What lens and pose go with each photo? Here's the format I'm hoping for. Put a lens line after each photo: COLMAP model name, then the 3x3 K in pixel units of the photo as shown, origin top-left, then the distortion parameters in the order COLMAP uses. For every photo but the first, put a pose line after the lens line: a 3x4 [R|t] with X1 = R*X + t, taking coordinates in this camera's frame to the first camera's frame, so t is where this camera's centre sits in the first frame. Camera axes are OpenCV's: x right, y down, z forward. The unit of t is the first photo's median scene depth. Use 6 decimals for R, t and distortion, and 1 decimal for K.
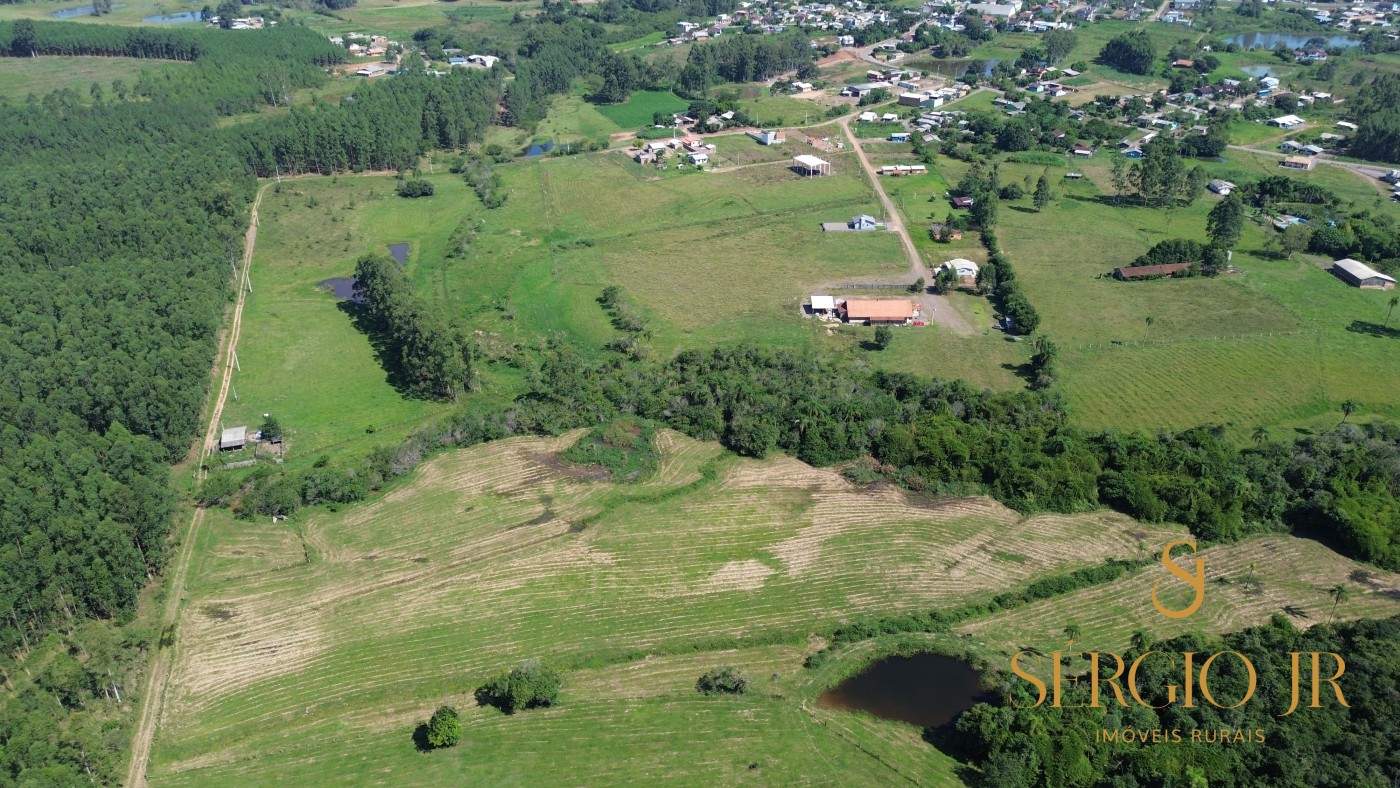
lens RADIAL K [[986.2, 0, 699.9], [0, 986.2, 394.1], [0, 0, 1]] dist [0.072907, -0.080278]
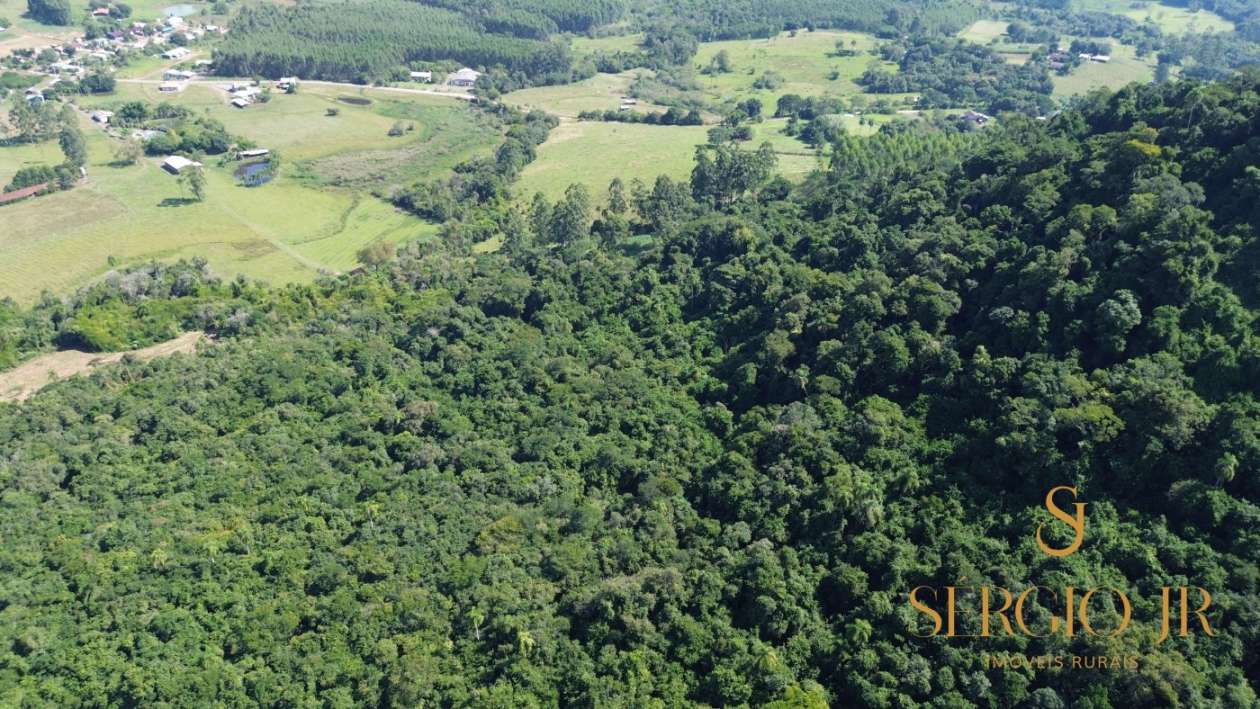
lens RADIAL K [[878.4, 0, 630.2], [0, 878.4, 354.3], [0, 0, 1]] dist [0.024088, -0.001127]
pose [[0.703166, -0.347239, 0.620469, 0.249622], [0.301190, 0.935945, 0.182459, 0.110928], [-0.644082, 0.058580, 0.762710, -0.427323]]
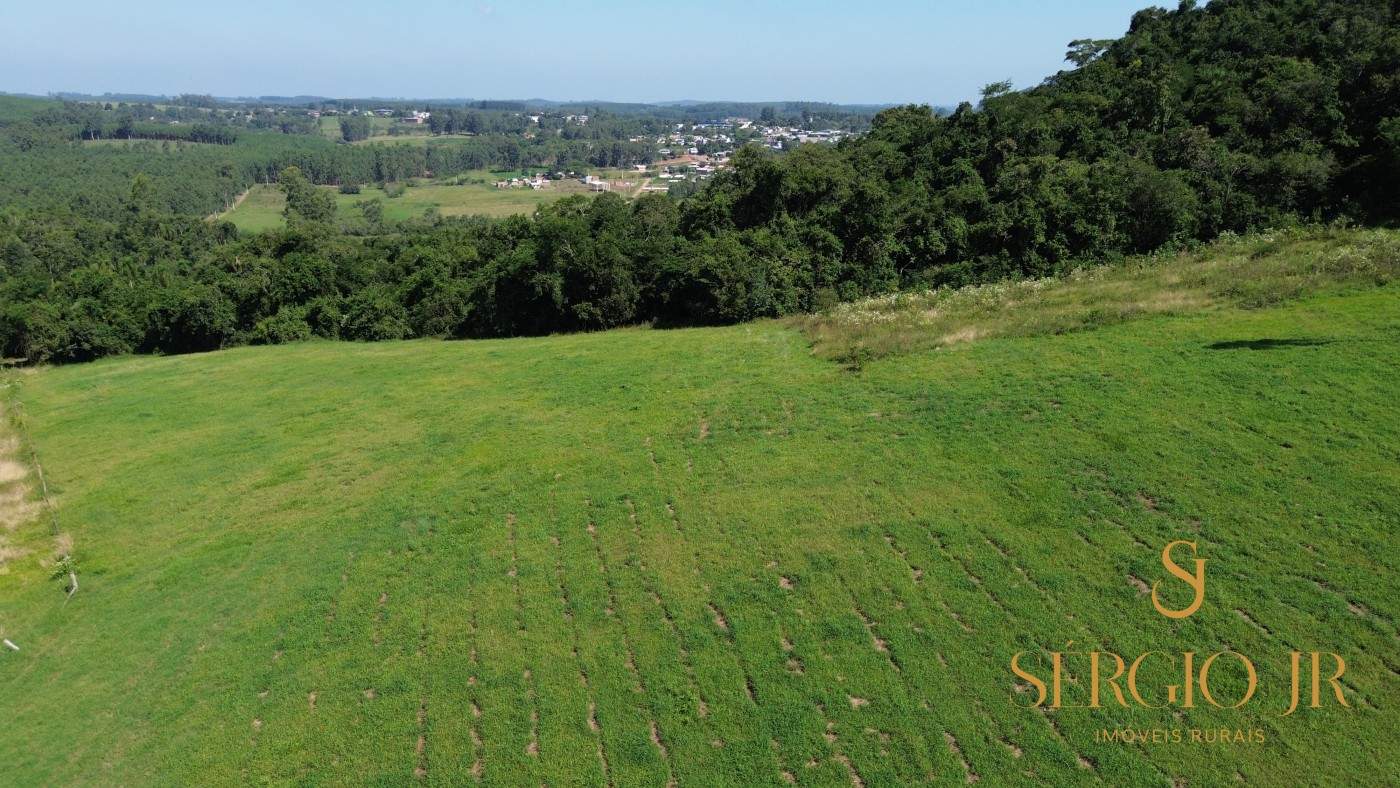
lens RADIAL K [[986.2, 0, 700.0], [0, 986.2, 396.1], [0, 0, 1]] dist [0.072907, -0.080278]
pose [[0.999074, 0.018627, -0.038777, 0.507540], [-0.025708, 0.981254, -0.190995, 0.597202], [0.034492, 0.191815, 0.980825, -0.737342]]
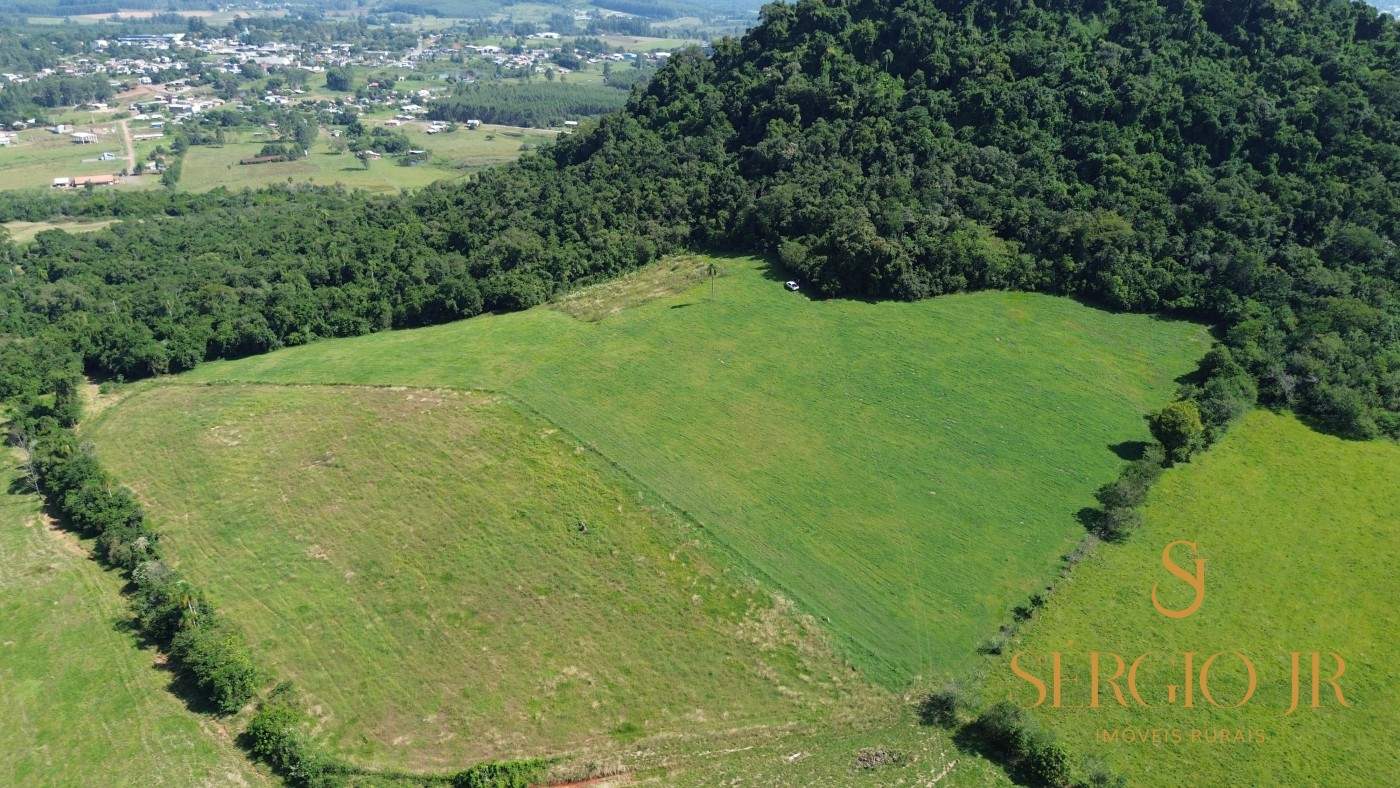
lens RADIAL K [[986.2, 0, 706.7], [0, 986.2, 393.7], [0, 0, 1]] dist [0.072907, -0.080278]
pose [[0.870746, -0.182729, 0.456522, 0.257269], [0.218345, 0.975526, -0.025991, 0.644967], [-0.440599, 0.122311, 0.889332, -1.239531]]
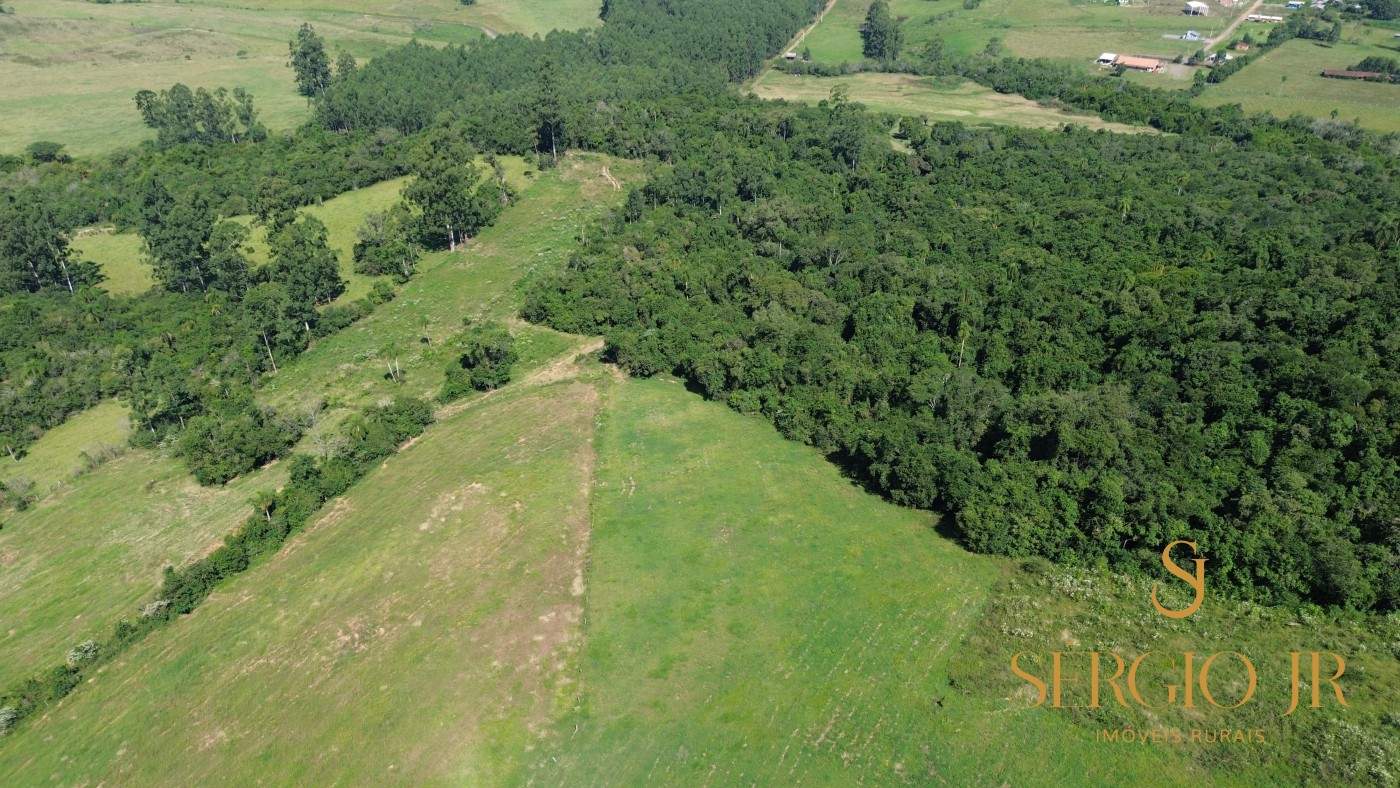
lens RADIAL K [[986.2, 0, 699.7], [0, 986.2, 390.4], [0, 0, 1]] dist [0.072907, -0.080278]
pose [[0.818885, 0.292398, -0.493893, 0.593953], [-0.263005, 0.956008, 0.129914, 0.440624], [0.510153, 0.023511, 0.859763, -0.885782]]
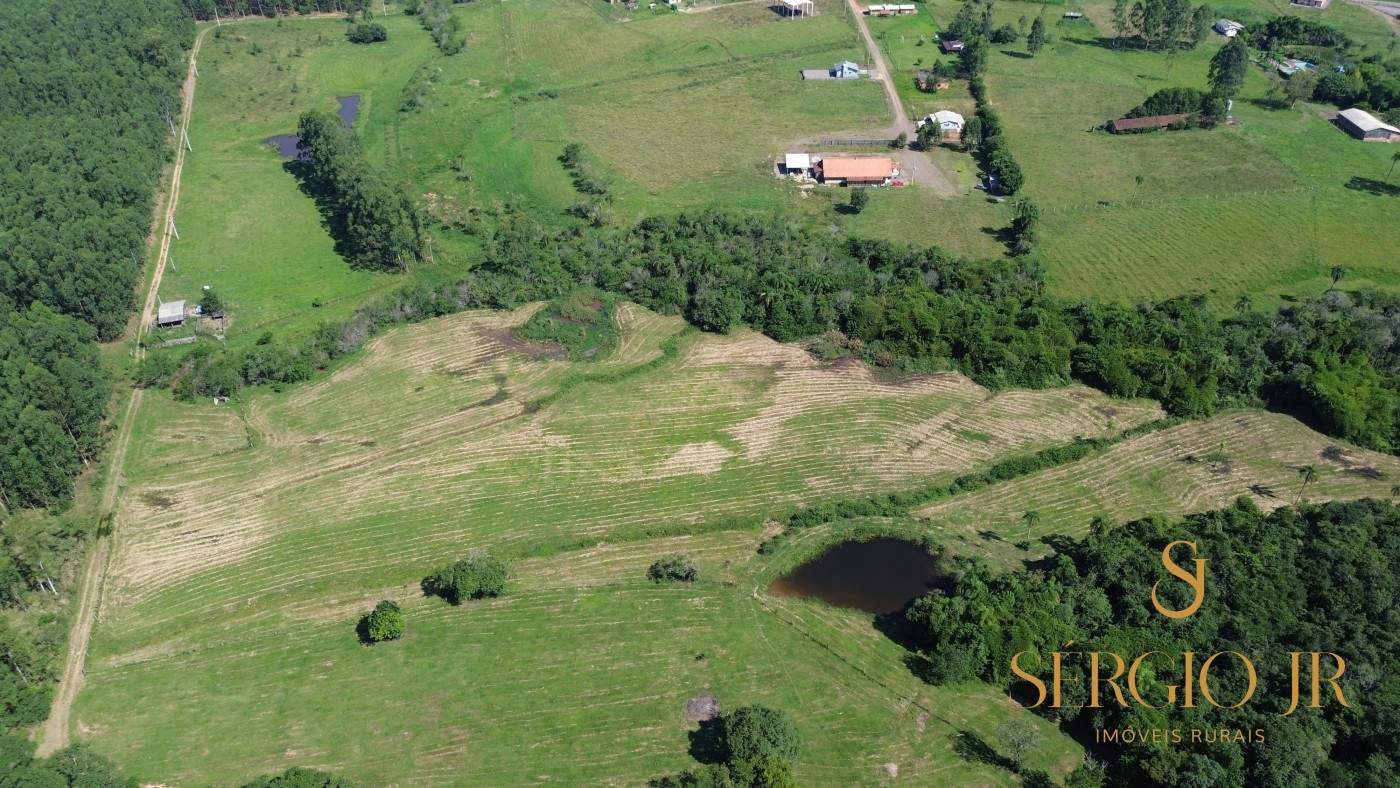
lens RADIAL K [[986.2, 0, 700.1], [0, 986.2, 393.7], [0, 0, 1]] dist [0.072907, -0.080278]
pose [[0.999956, -0.006876, 0.006422, 0.024652], [0.005829, 0.988535, 0.150880, -0.016981], [-0.007386, -0.150836, 0.988531, 0.032601]]
